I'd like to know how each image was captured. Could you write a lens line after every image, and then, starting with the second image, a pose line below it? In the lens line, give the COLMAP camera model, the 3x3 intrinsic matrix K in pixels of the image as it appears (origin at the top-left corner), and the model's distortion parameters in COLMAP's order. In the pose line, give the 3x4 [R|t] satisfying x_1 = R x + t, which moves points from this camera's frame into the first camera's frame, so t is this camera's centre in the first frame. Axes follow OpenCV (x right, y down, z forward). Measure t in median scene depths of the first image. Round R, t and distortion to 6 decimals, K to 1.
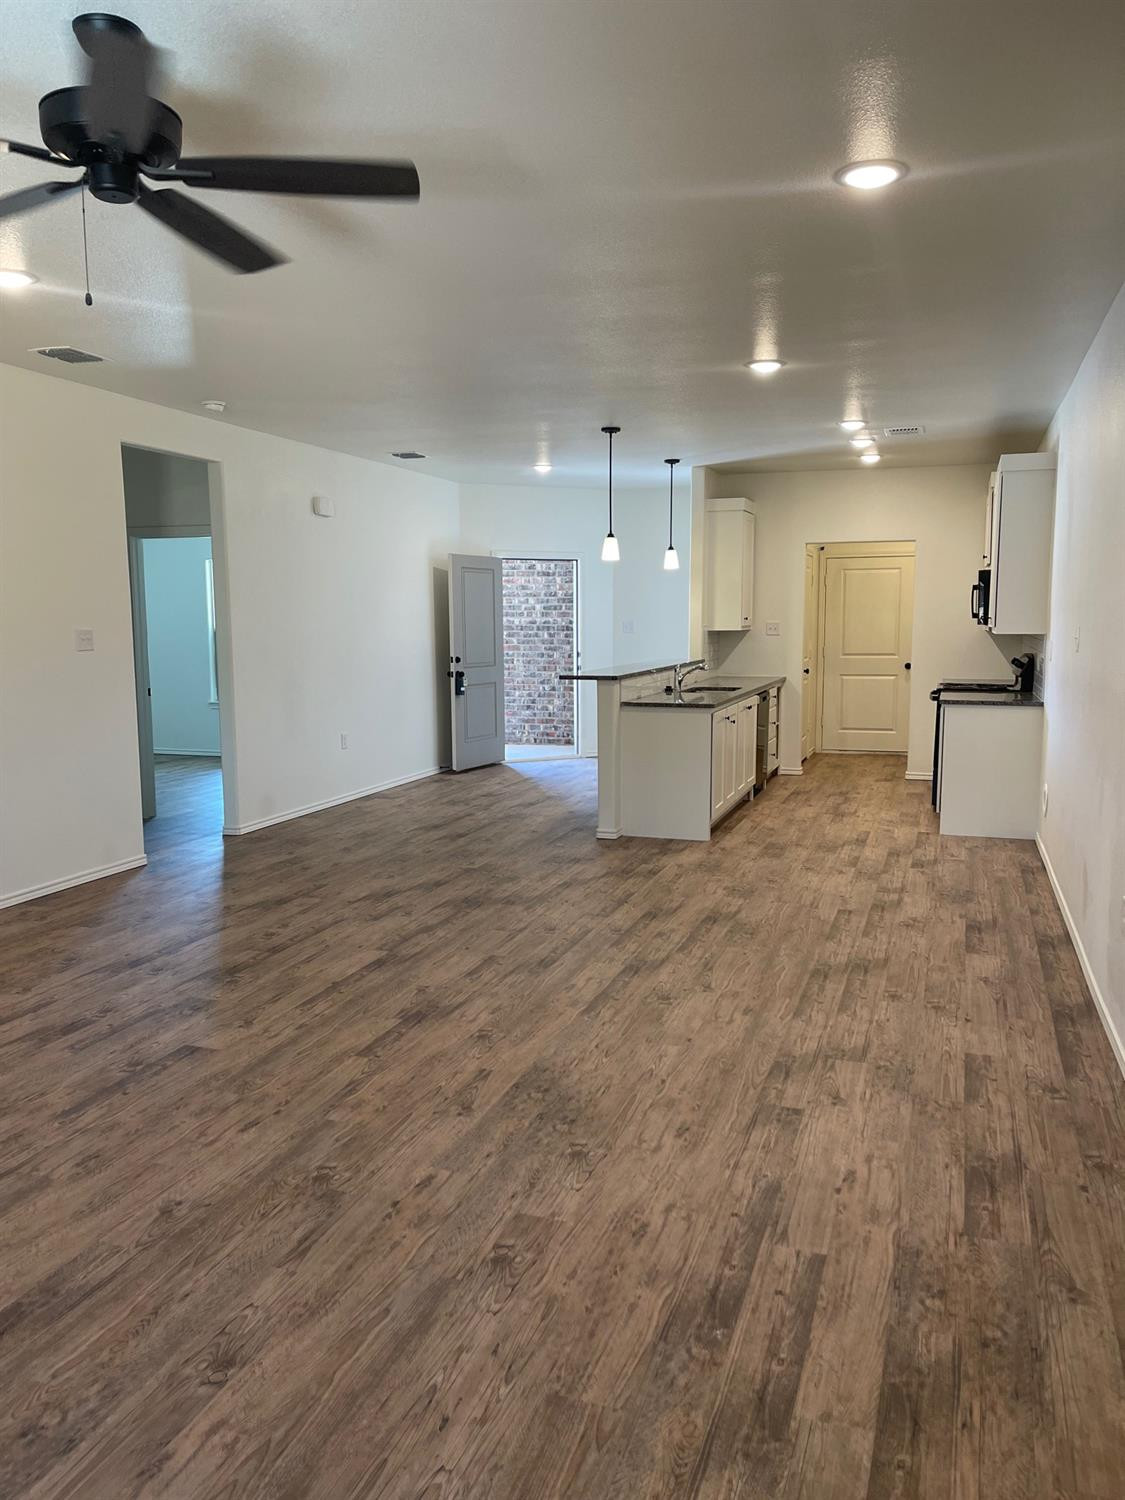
lens RADIAL K [[1135.2, 0, 562.5], [0, 1135.2, 750.0], [0, 0, 1]] dist [0.075900, -0.104283]
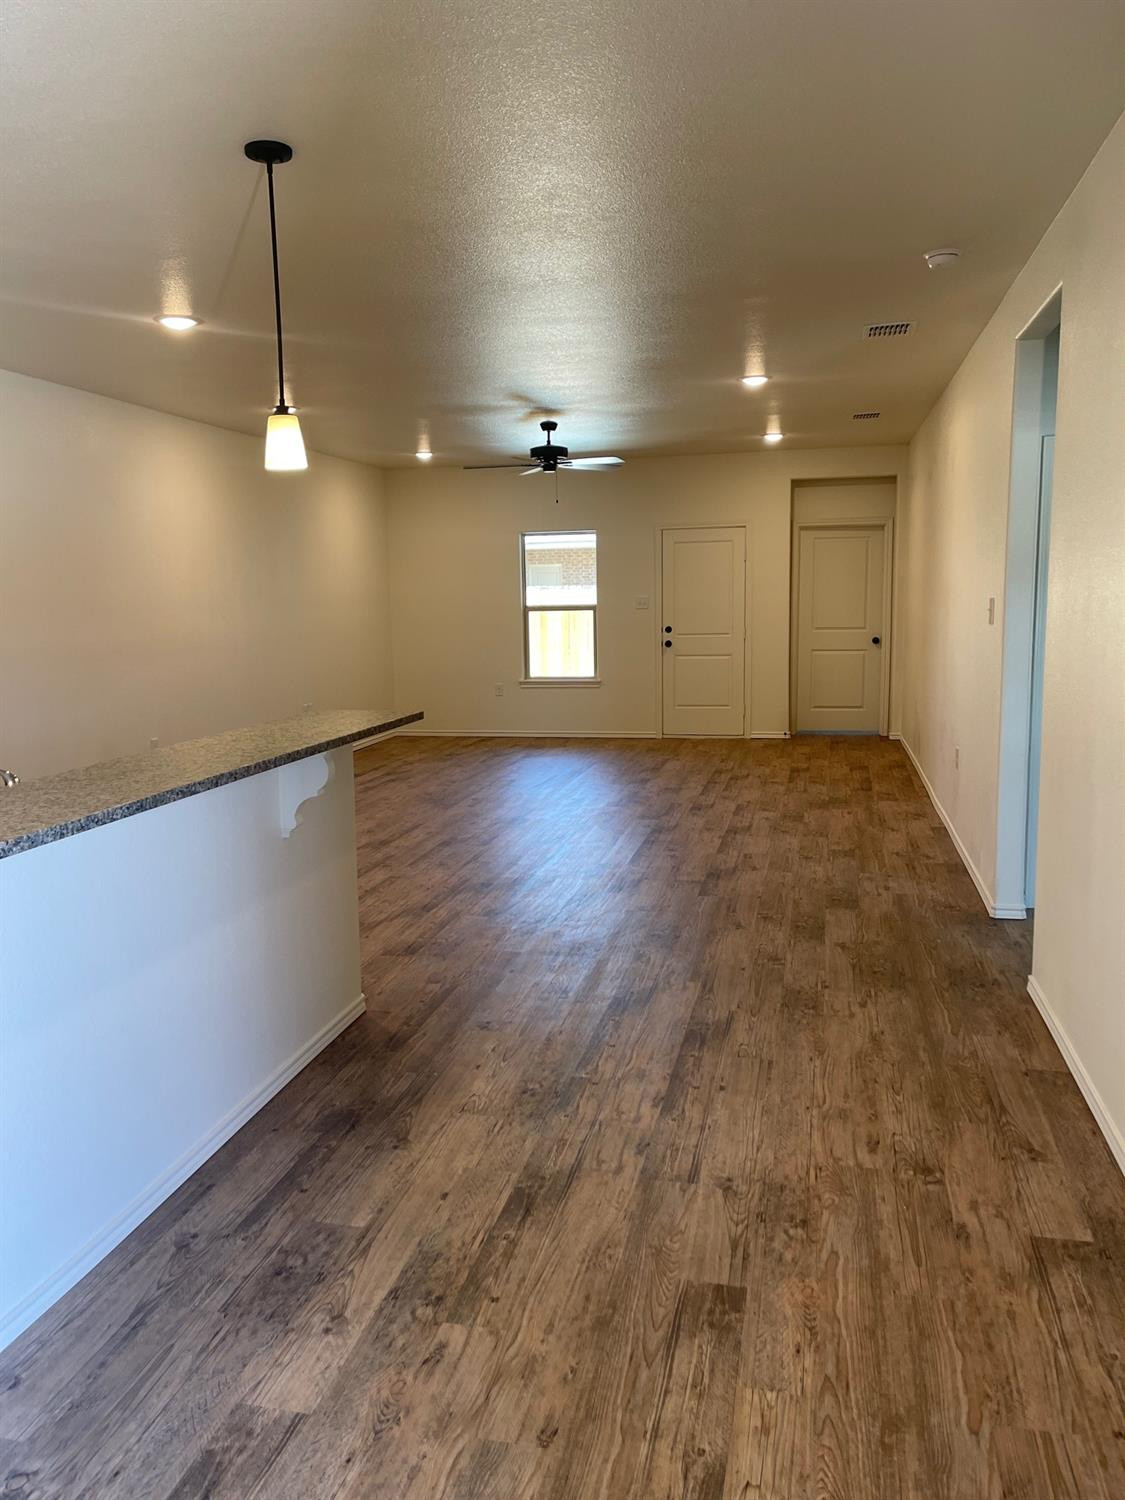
lens RADIAL K [[1135.2, 0, 562.5], [0, 1135.2, 750.0], [0, 0, 1]] dist [0.075900, -0.104283]
pose [[-0.992885, 0.039916, -0.112185, -0.008309], [0.009938, 0.966631, 0.255980, -0.294672], [0.118659, 0.253043, -0.960151, 2.438586]]
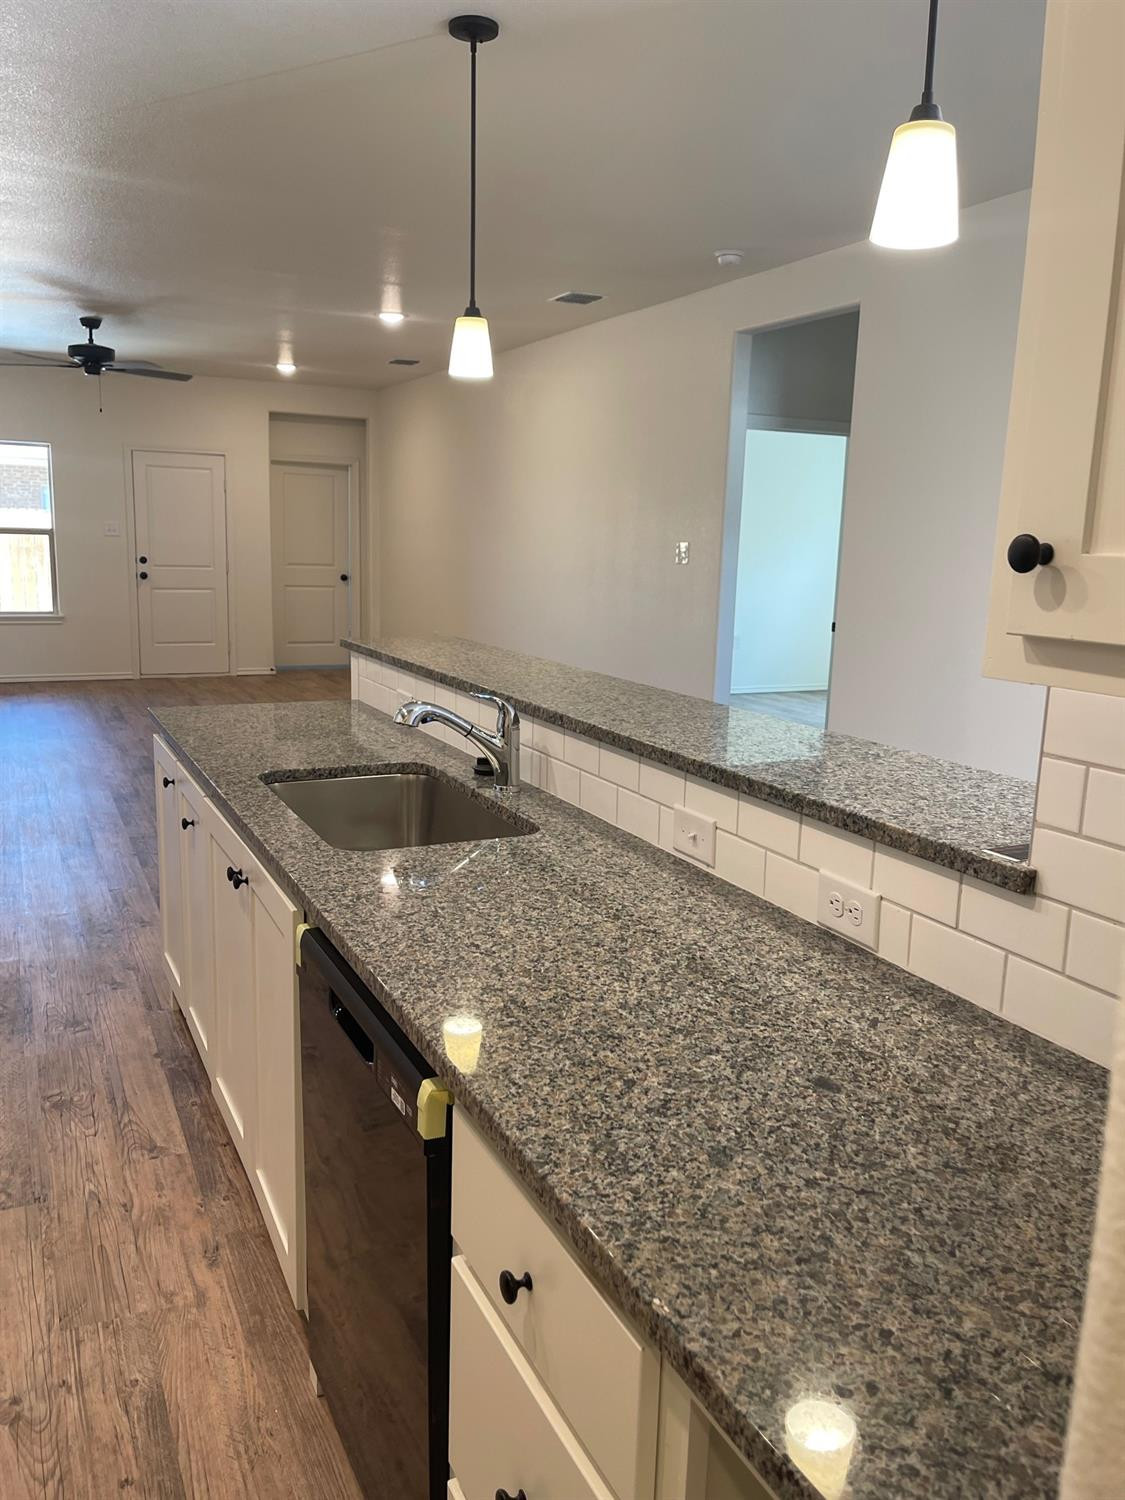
lens RADIAL K [[1138.4, 0, 562.5], [0, 1138.4, 750.0], [0, 0, 1]] dist [0.003515, 0.001875]
pose [[-0.702842, 0.115579, -0.701894, 0.524534], [-0.112935, 0.956067, 0.270521, -0.261199], [0.702324, 0.269401, -0.658911, 2.222244]]
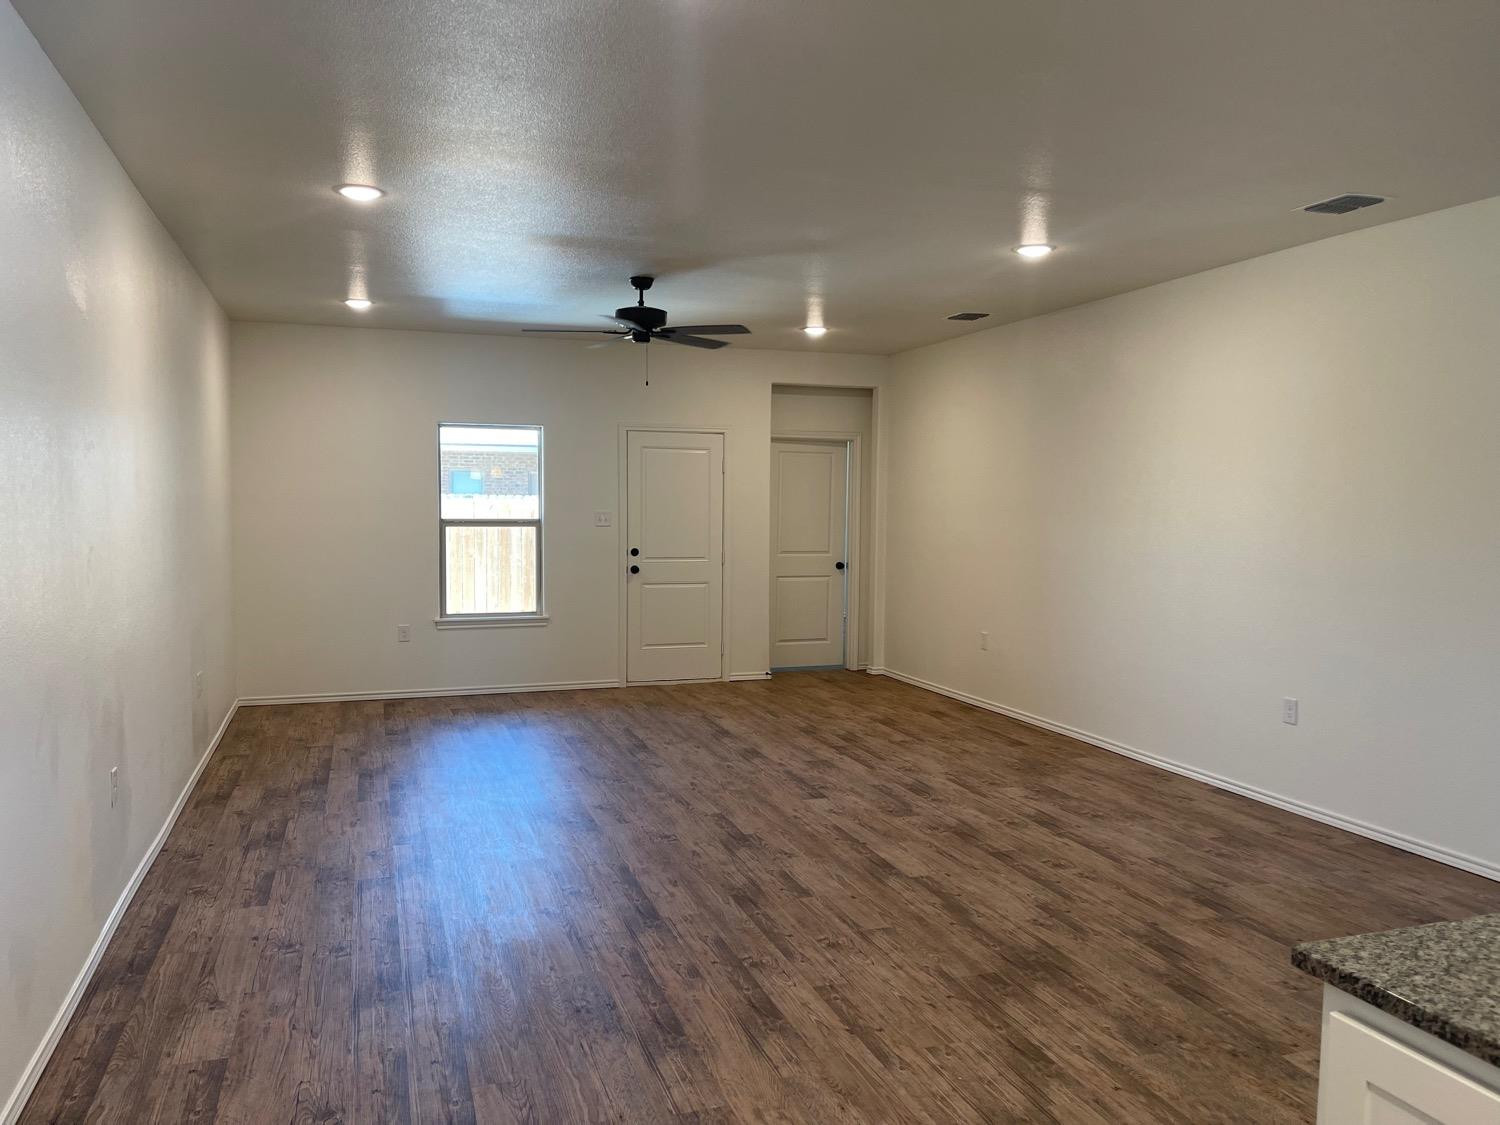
lens RADIAL K [[1135.2, 0, 750.0], [0, 1135.2, 562.5], [0, 0, 1]] dist [0.075900, -0.104283]
pose [[-0.790866, 0.031084, -0.611199, 0.534234], [-0.076475, 0.985861, 0.149094, -0.209740], [0.607192, 0.164655, -0.777307, 1.716830]]
